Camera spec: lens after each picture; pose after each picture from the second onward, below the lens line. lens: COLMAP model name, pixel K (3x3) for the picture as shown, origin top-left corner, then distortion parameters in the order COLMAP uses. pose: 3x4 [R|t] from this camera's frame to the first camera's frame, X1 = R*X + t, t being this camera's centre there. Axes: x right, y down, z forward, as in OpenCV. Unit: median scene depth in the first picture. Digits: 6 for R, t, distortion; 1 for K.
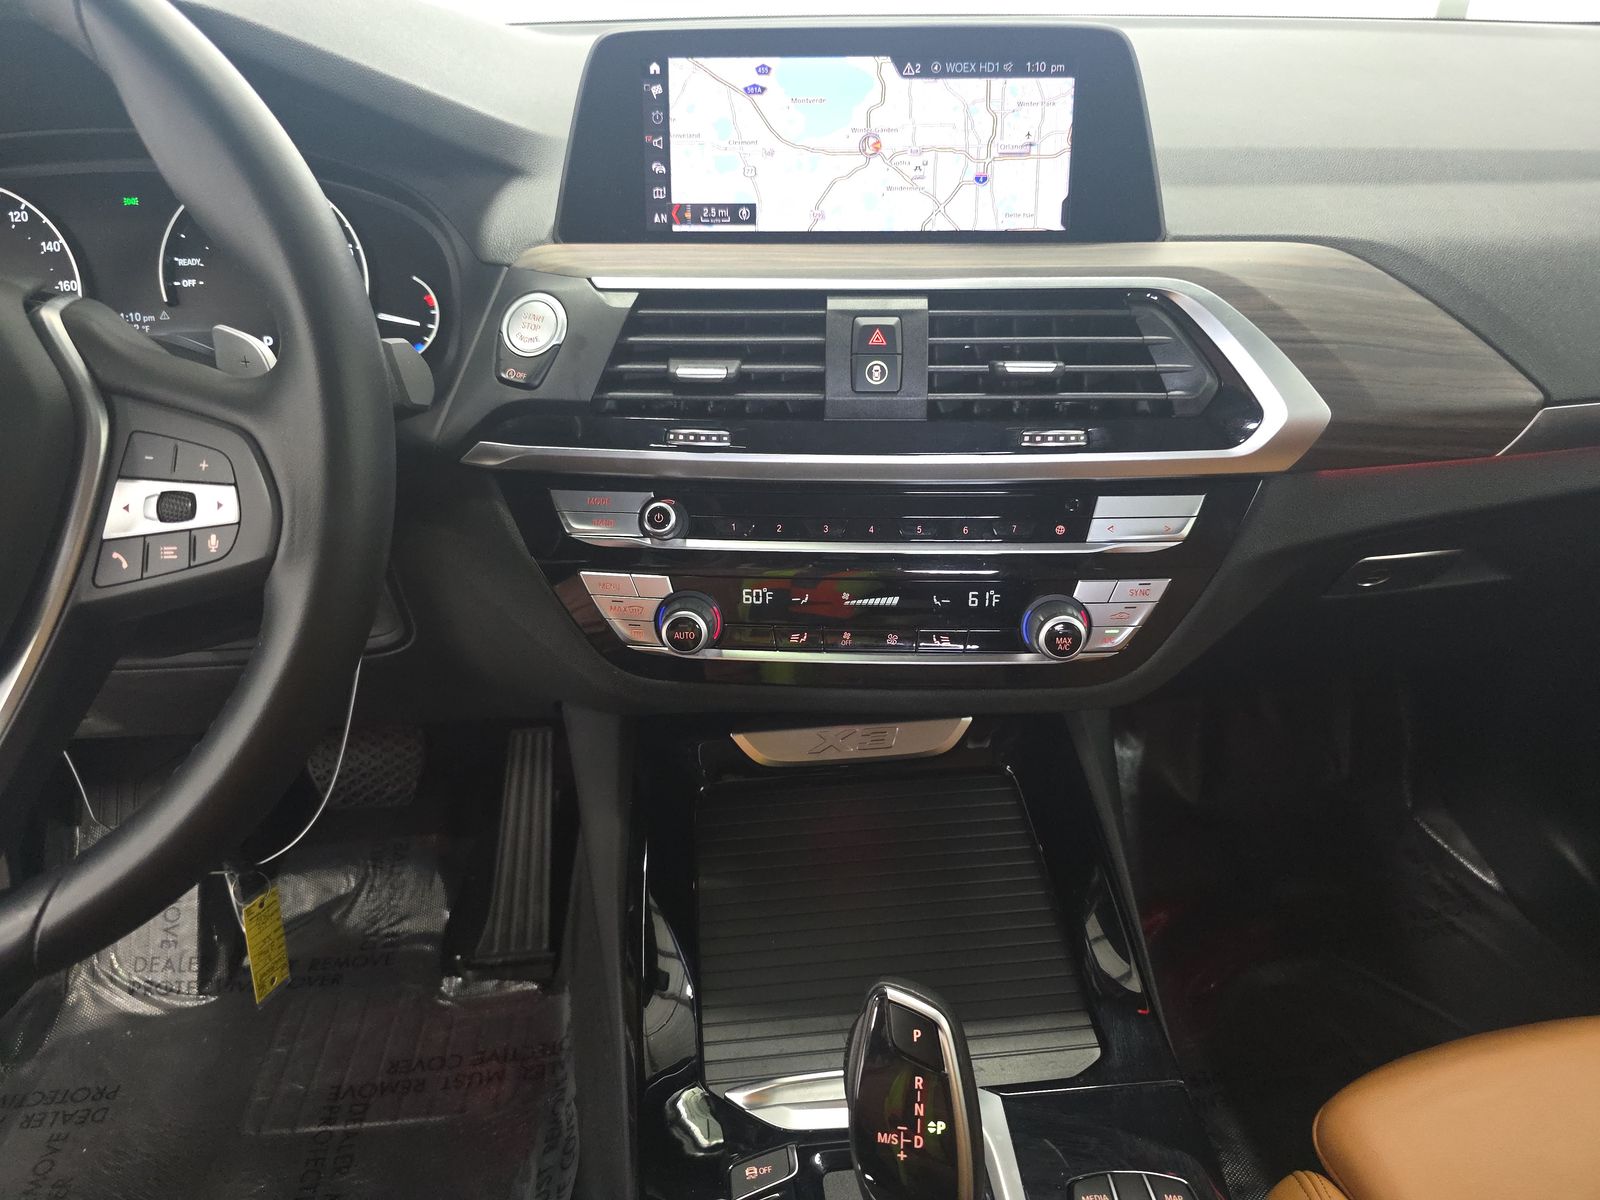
lens RADIAL K [[1106.8, 0, 800.0], [0, 1106.8, 600.0], [0, 0, 1]] dist [0.030705, -0.026191]
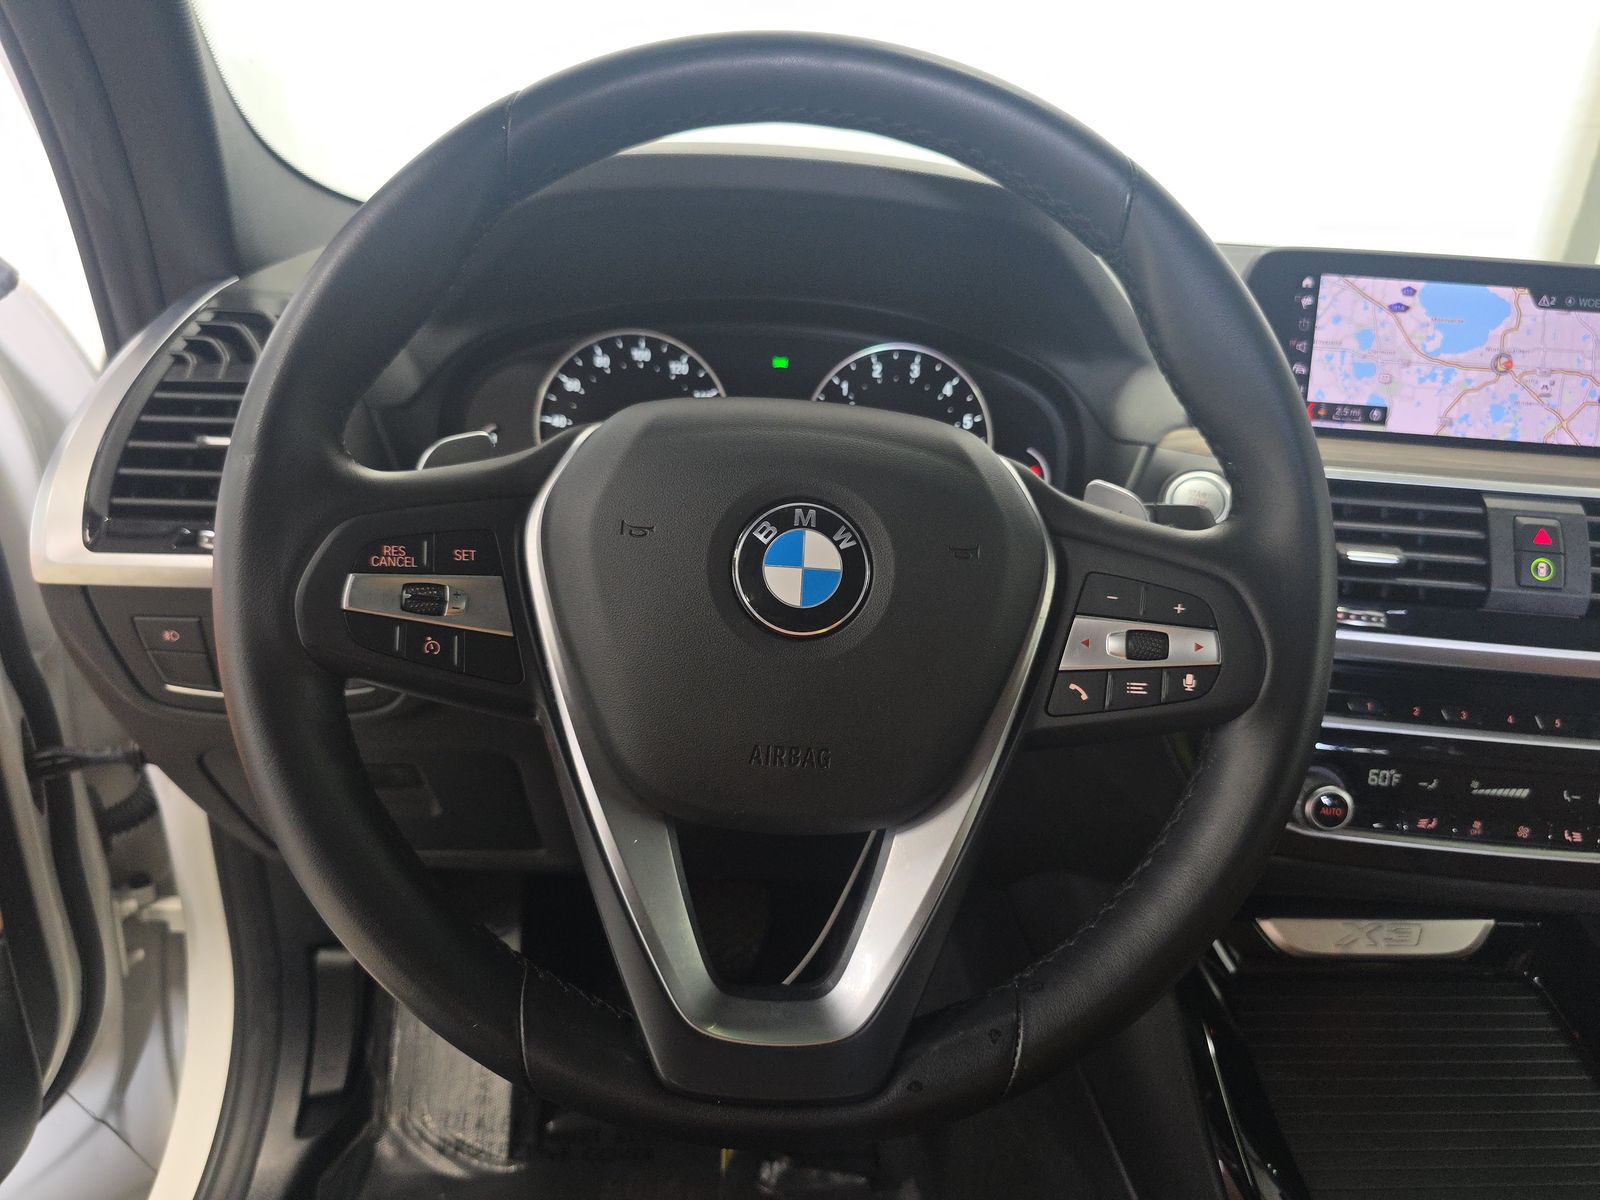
lens RADIAL K [[1116.6, 0, 795.7], [0, 1116.6, 601.2], [0, 0, 1]] dist [0.004563, -0.006772]
pose [[0.997014, 0.076540, -0.010219, -0.591506], [-0.077169, 0.982834, -0.167580, 0.051861], [-0.002783, 0.167868, 0.985805, -0.027572]]
